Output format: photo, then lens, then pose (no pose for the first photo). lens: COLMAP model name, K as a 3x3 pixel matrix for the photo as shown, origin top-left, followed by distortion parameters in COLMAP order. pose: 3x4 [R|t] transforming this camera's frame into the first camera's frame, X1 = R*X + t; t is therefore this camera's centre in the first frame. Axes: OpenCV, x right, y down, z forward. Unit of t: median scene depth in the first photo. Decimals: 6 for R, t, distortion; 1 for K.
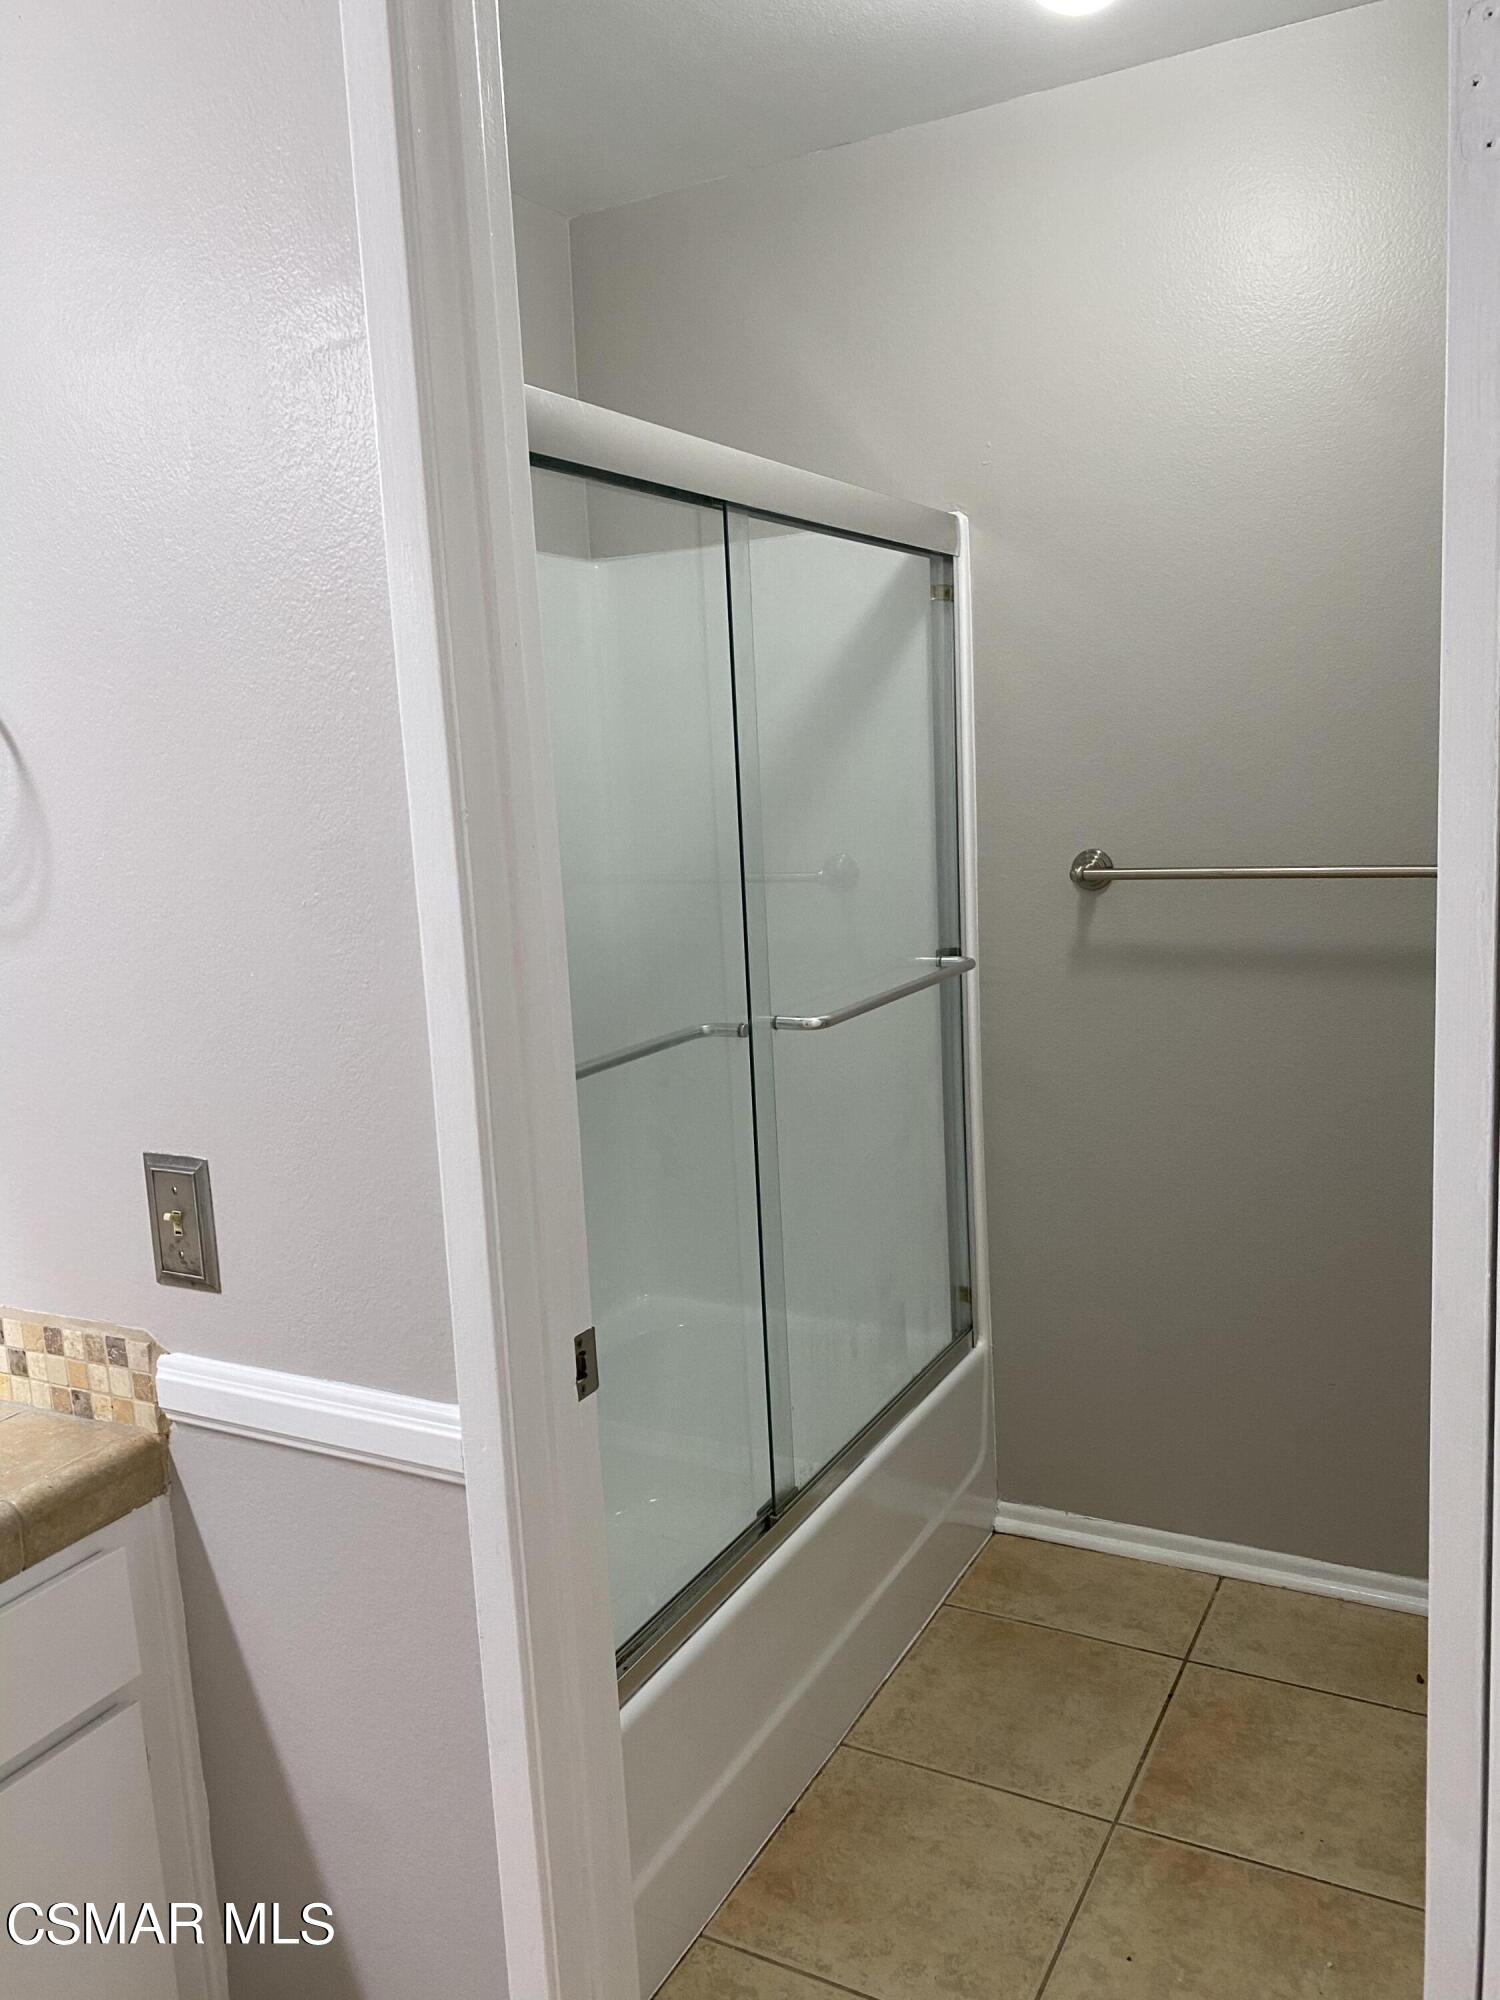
lens RADIAL K [[1527.6, 0, 746.2], [0, 1527.6, 1000.9], [0, 0, 1]] dist [0.034676, -0.037138]
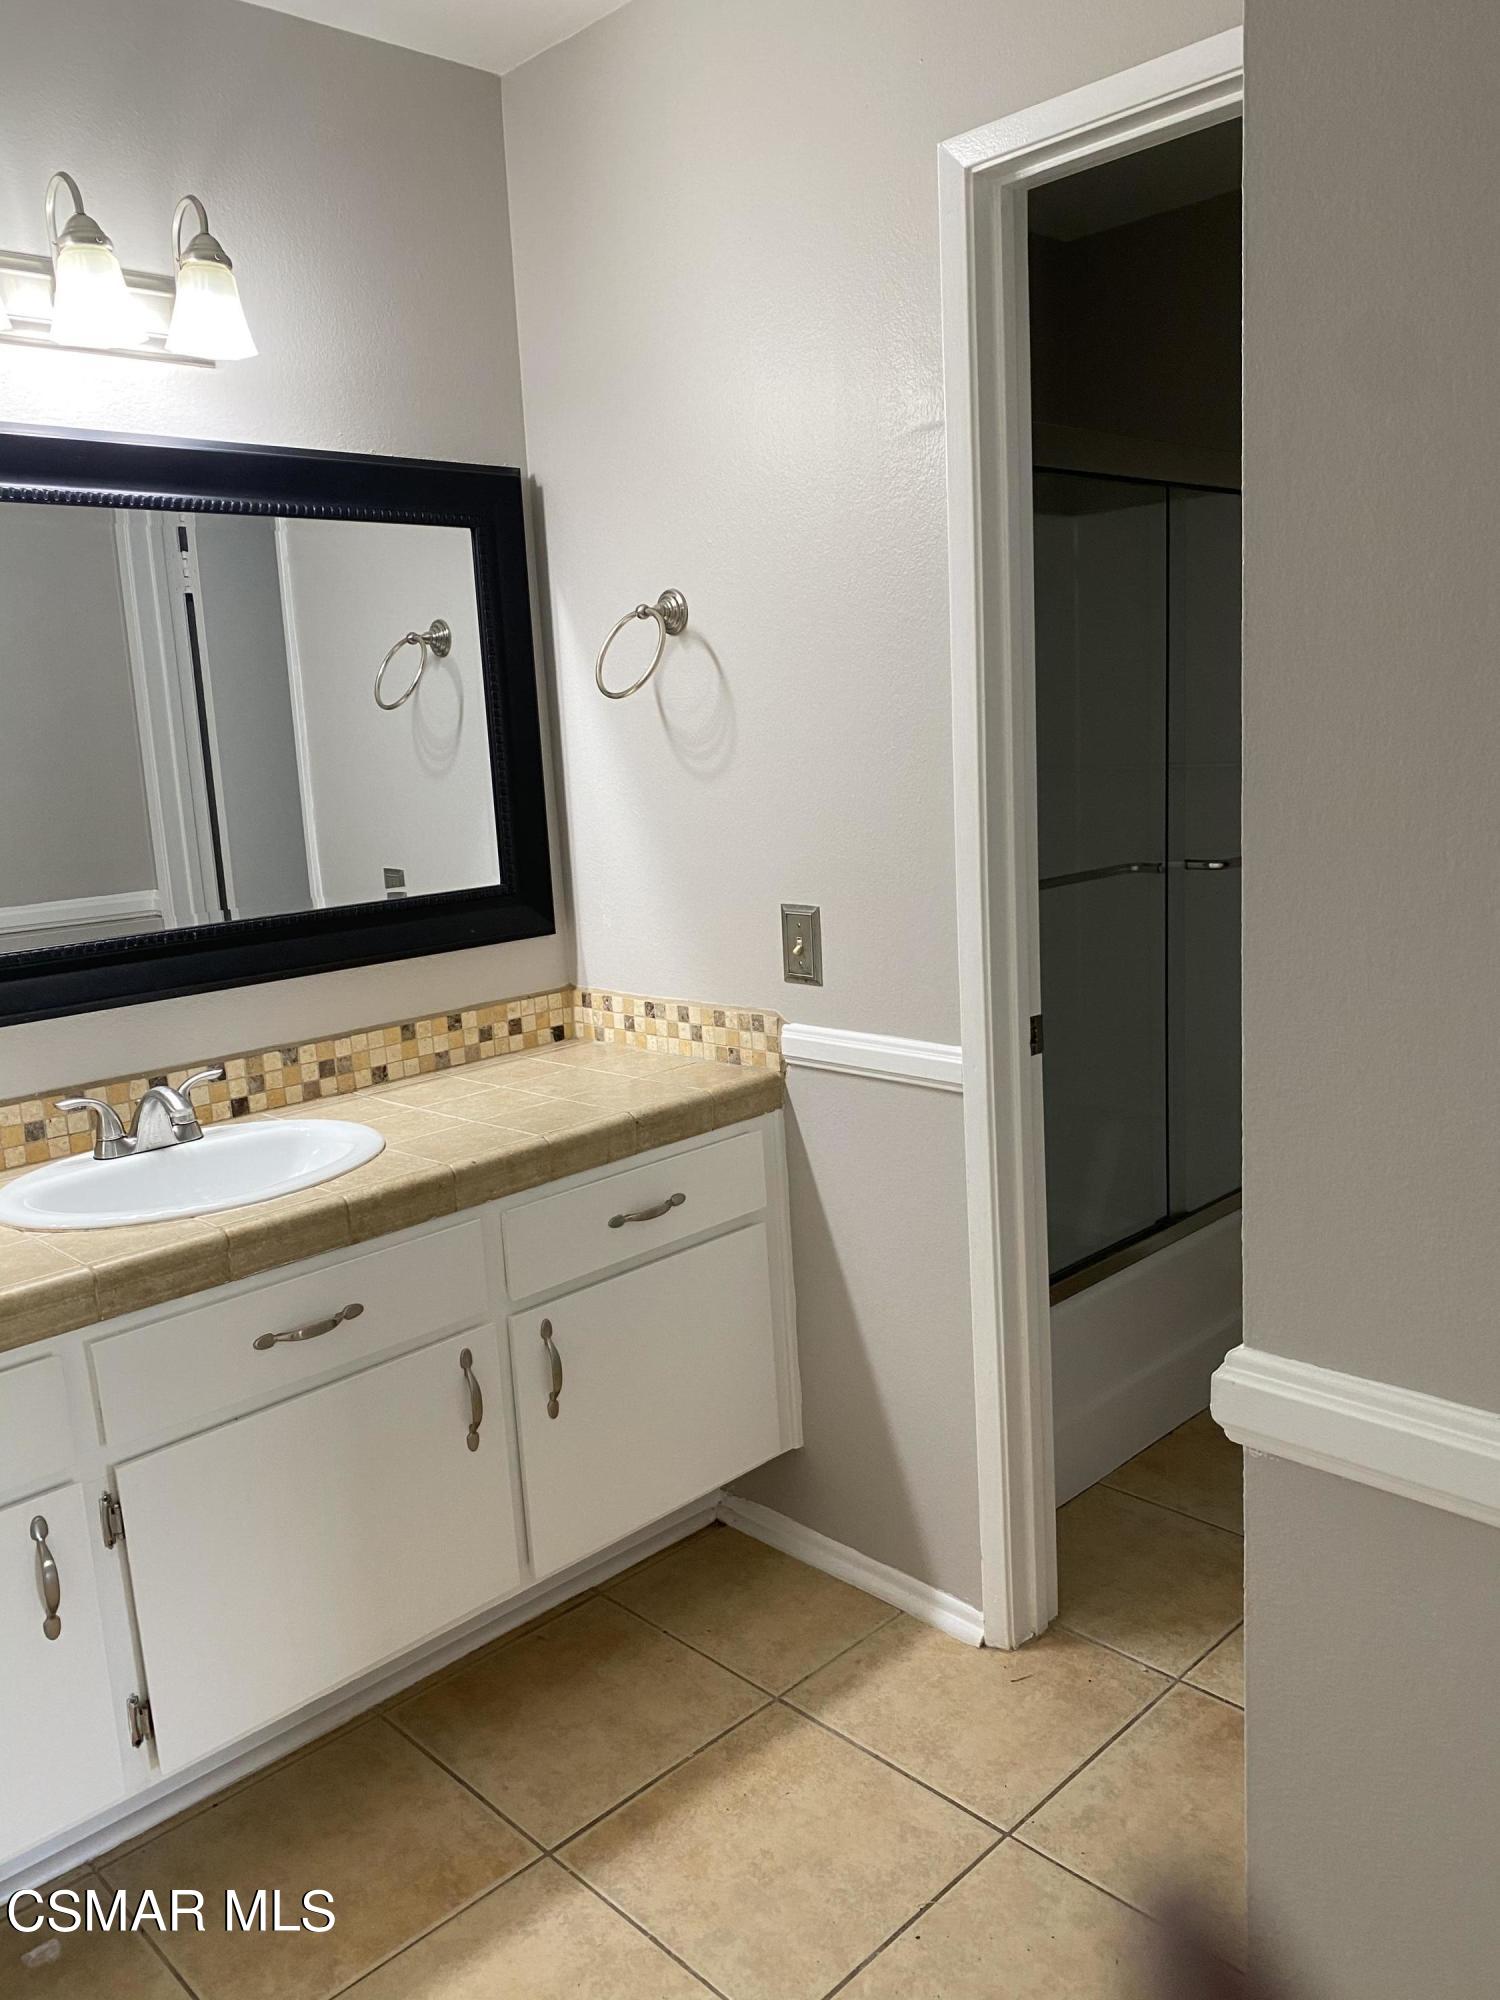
lens RADIAL K [[1527.6, 0, 757.9], [0, 1527.6, 983.8], [0, 0, 1]] dist [0.034676, -0.037138]
pose [[0.956573, 0.054809, -0.286295, 0.070641], [-0.048445, 0.998397, 0.029270, 0.136740], [0.287440, -0.014129, 0.957694, -0.616687]]
